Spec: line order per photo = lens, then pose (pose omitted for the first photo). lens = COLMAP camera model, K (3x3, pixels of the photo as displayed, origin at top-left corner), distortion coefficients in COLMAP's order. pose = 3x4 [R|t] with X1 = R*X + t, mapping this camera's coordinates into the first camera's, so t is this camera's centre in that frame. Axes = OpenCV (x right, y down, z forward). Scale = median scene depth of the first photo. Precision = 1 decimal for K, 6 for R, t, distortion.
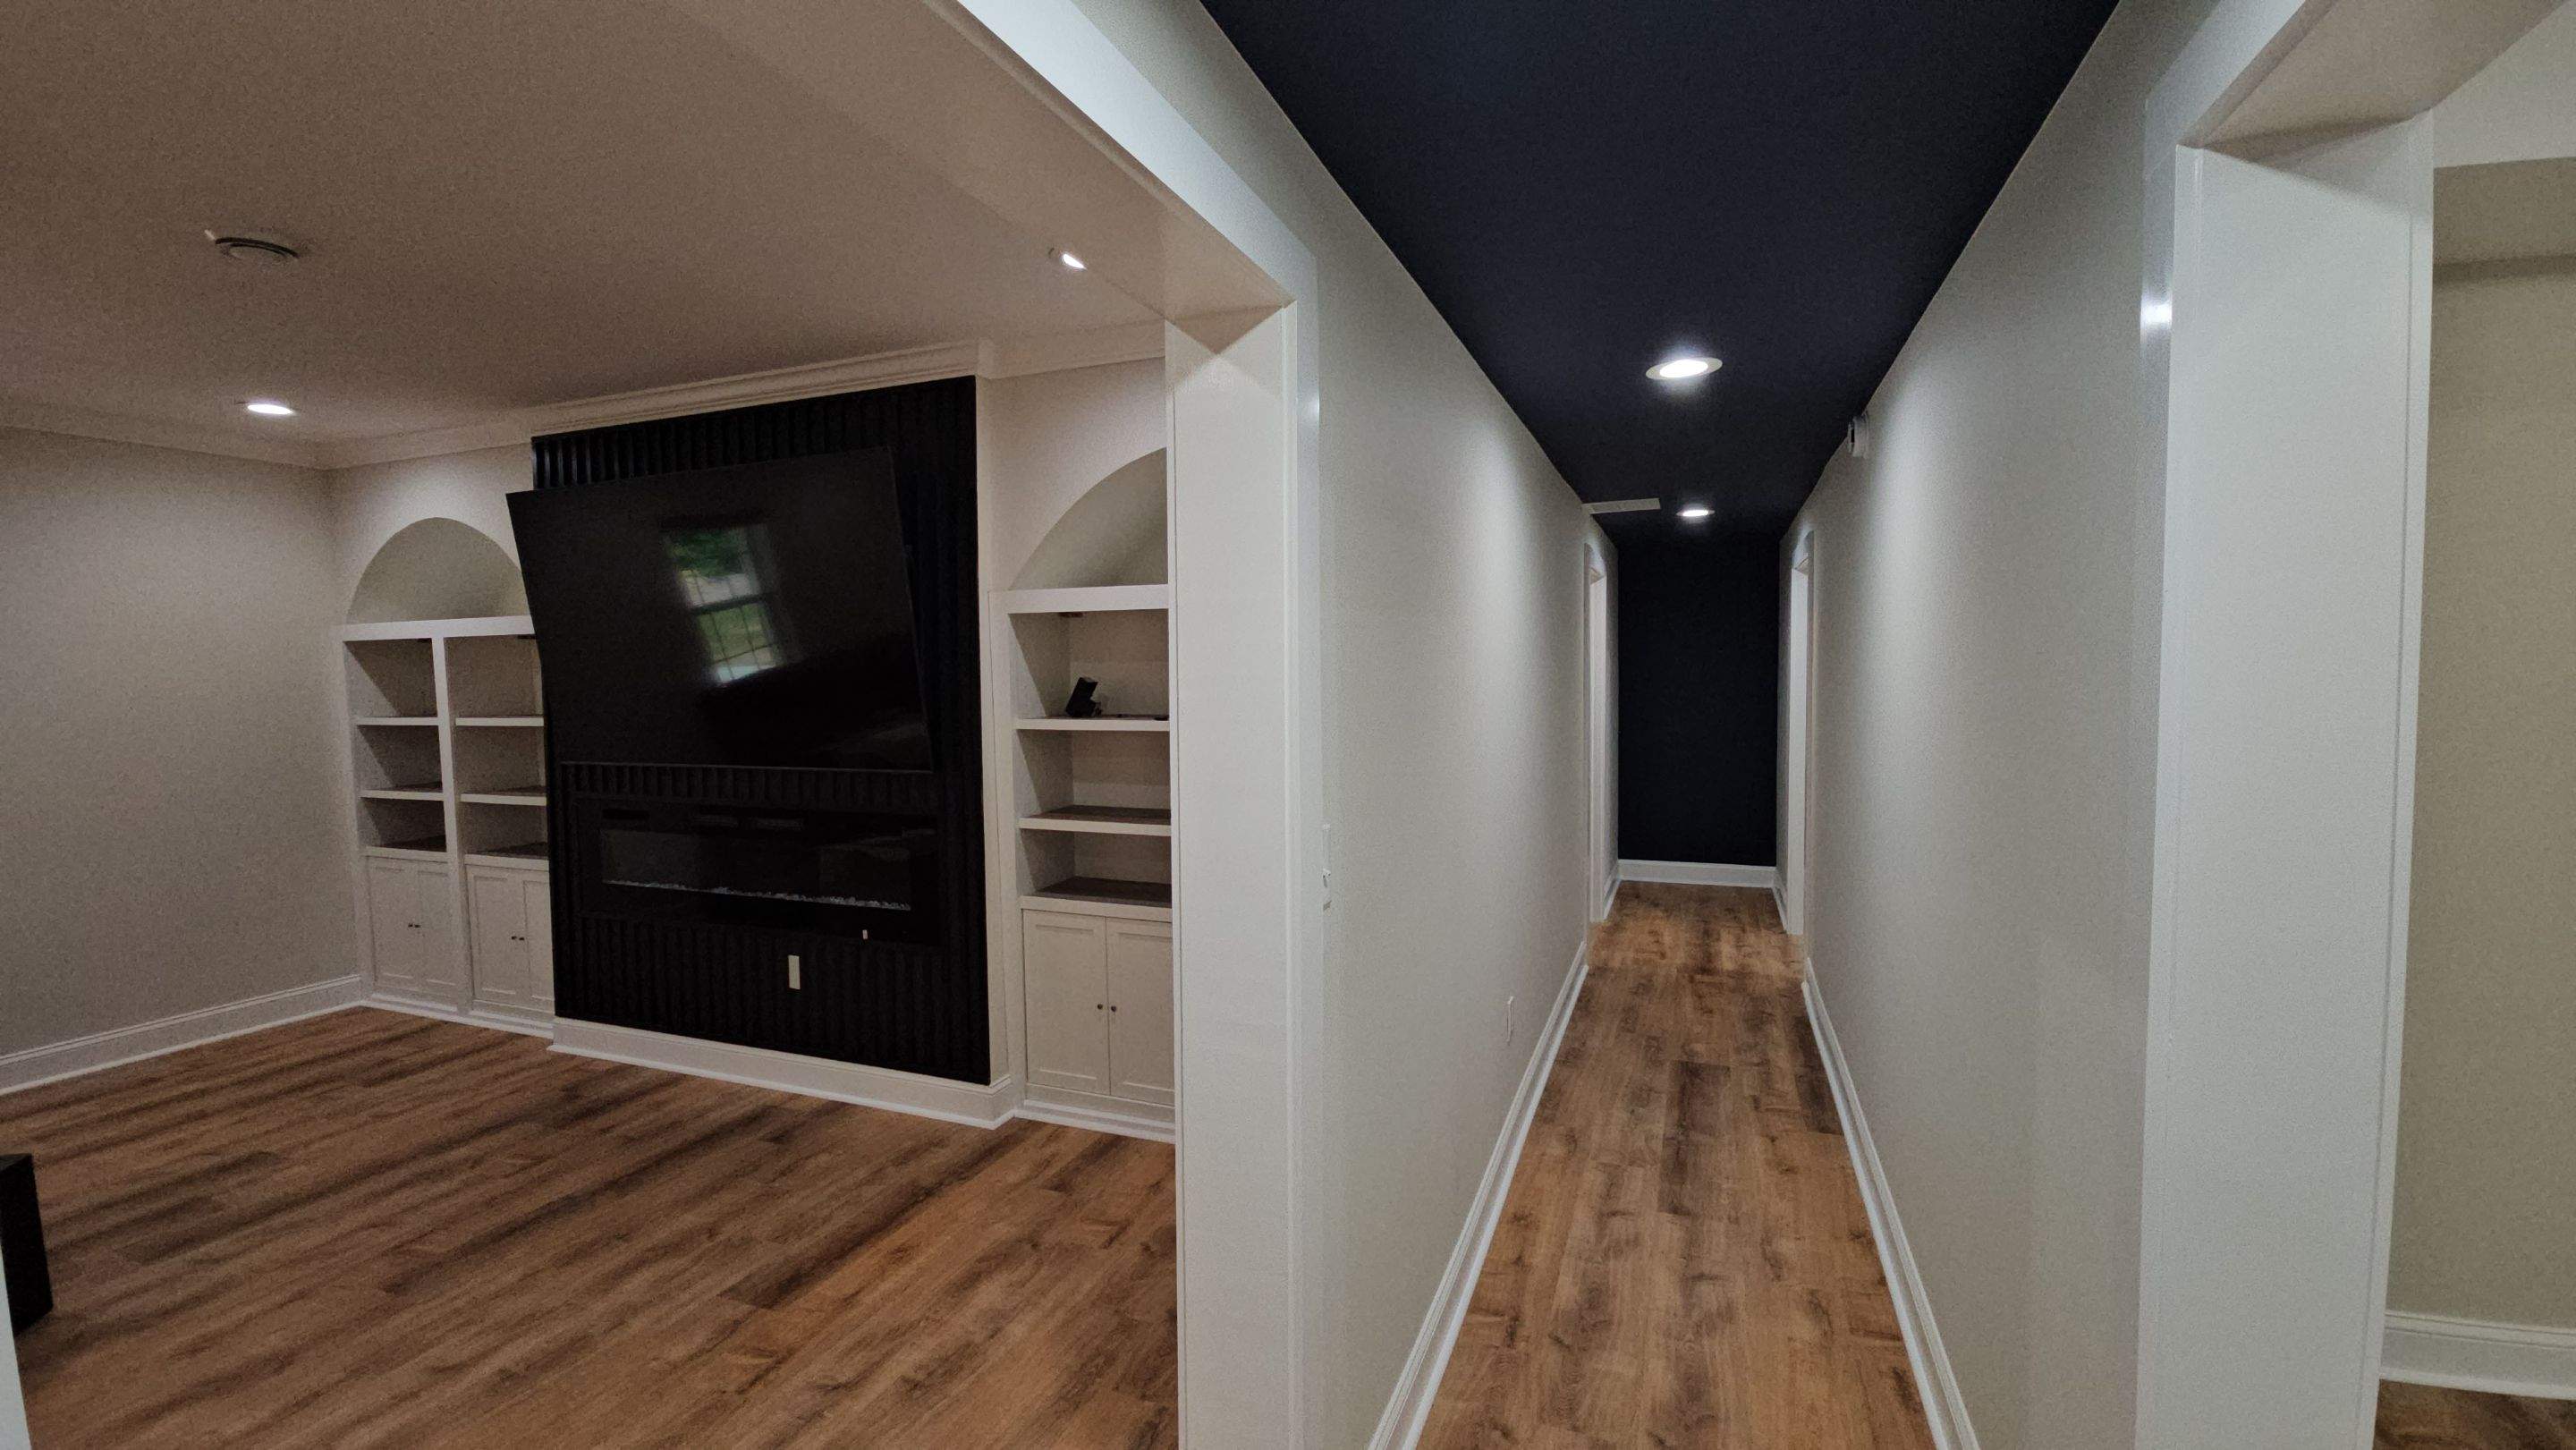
lens RADIAL K [[1043.8, 0, 1294.8], [0, 1043.8, 727.1], [0, 0, 1]] dist [0.002959, -0.003449]
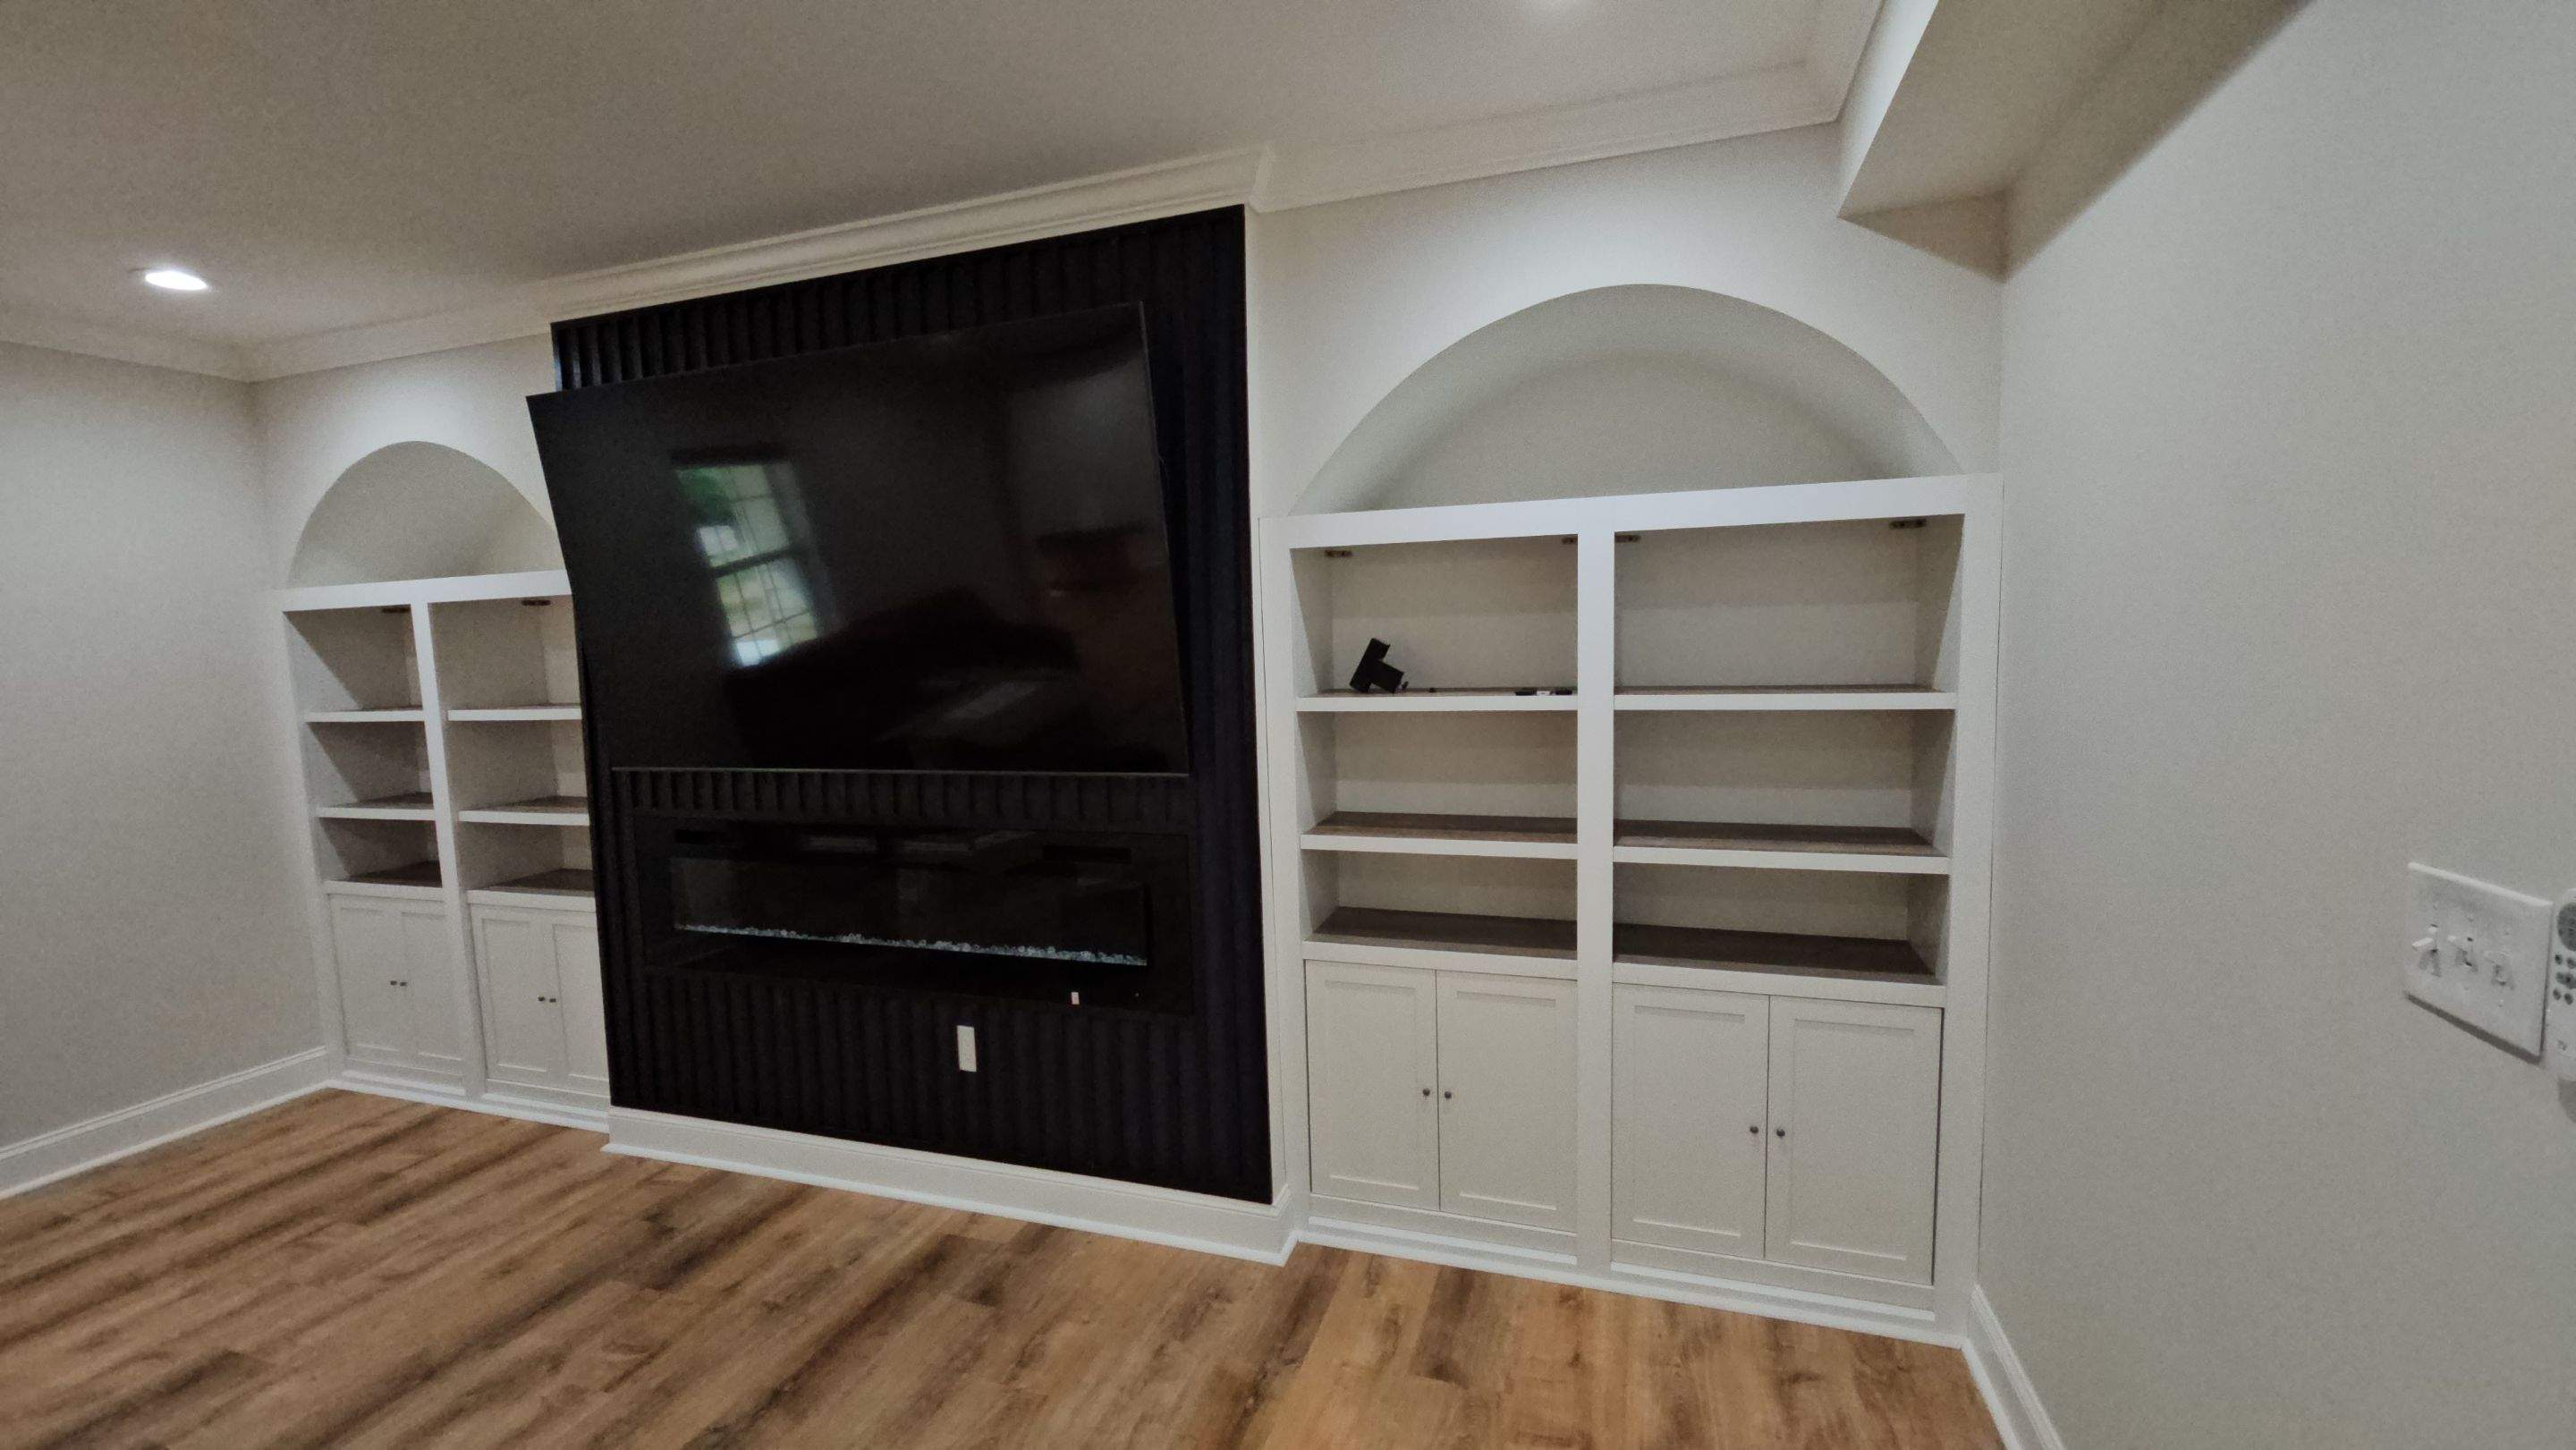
lens RADIAL K [[1043.8, 0, 1294.8], [0, 1043.8, 727.1], [0, 0, 1]] dist [0.002959, -0.003449]
pose [[0.998413, -0.022108, 0.051804, -0.280899], [0.020505, 0.999301, 0.031265, -0.009369], [-0.052459, -0.030153, 0.998168, 0.261338]]
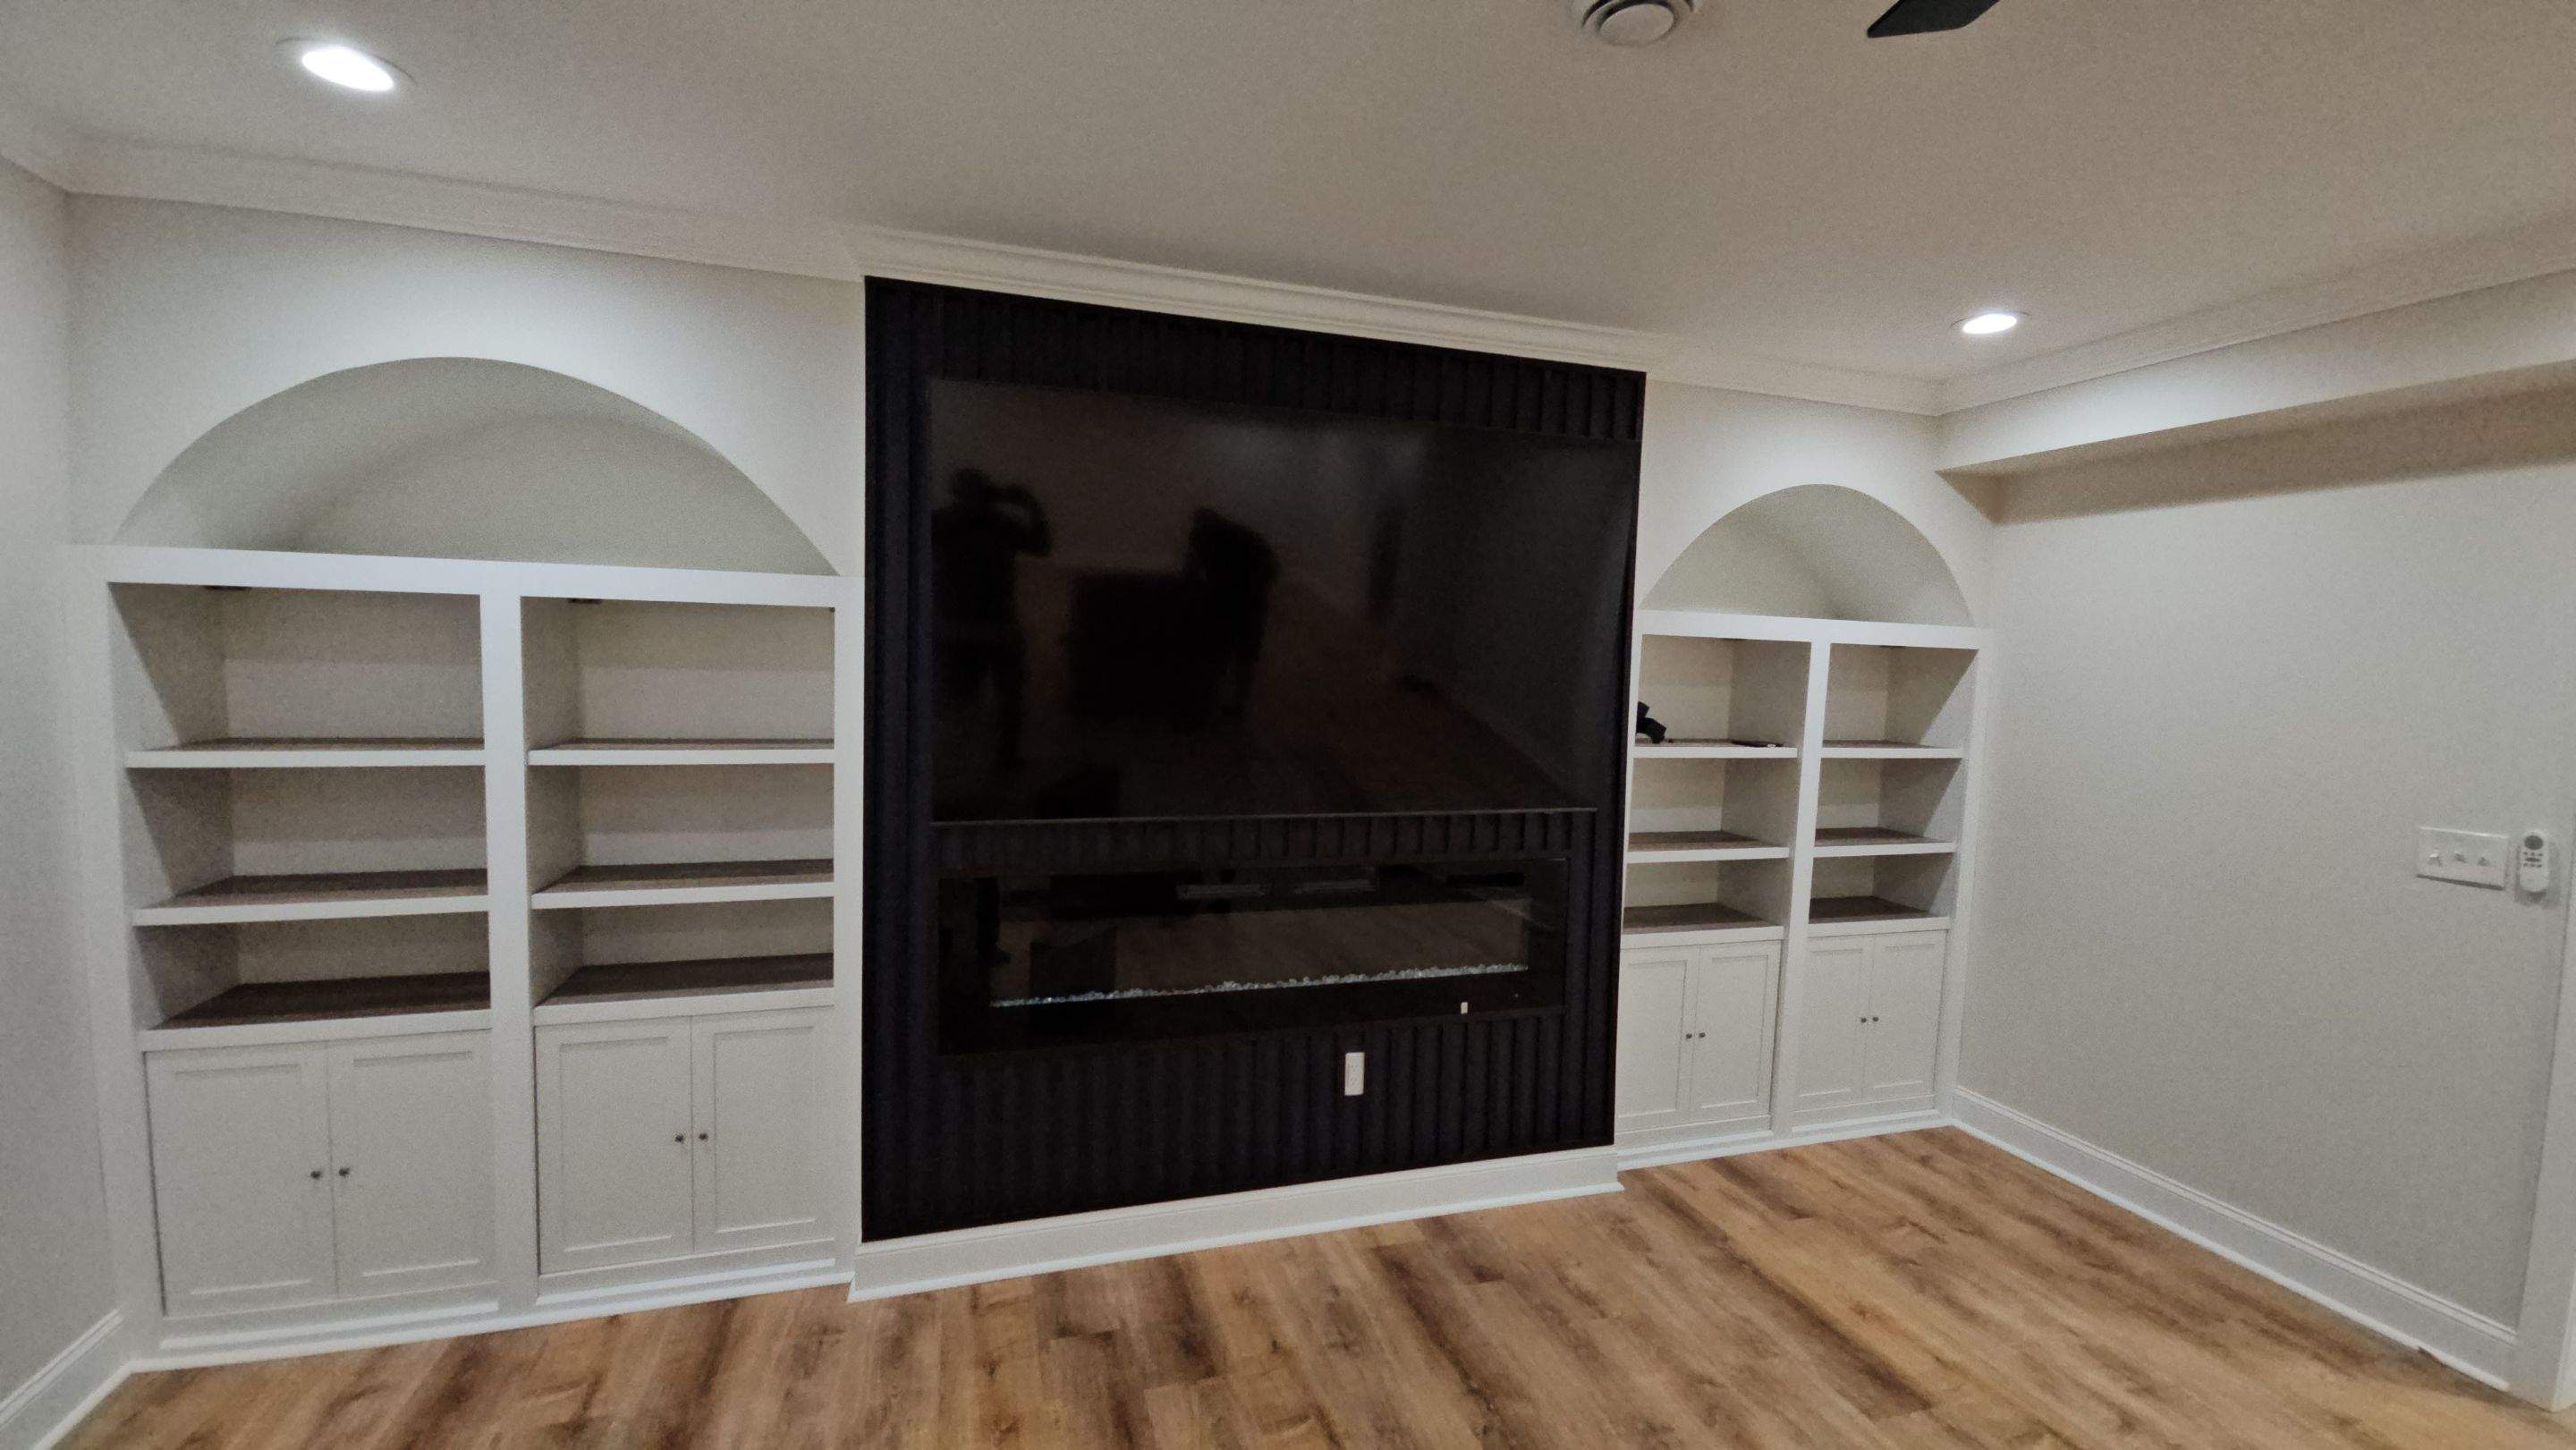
lens RADIAL K [[1043.8, 0, 1294.8], [0, 1043.8, 727.1], [0, 0, 1]] dist [0.002959, -0.003449]
pose [[0.781781, -0.007504, 0.623508, -0.994153], [-0.003604, 0.999857, 0.016552, -0.037100], [-0.623543, -0.015187, 0.781642, 0.419802]]
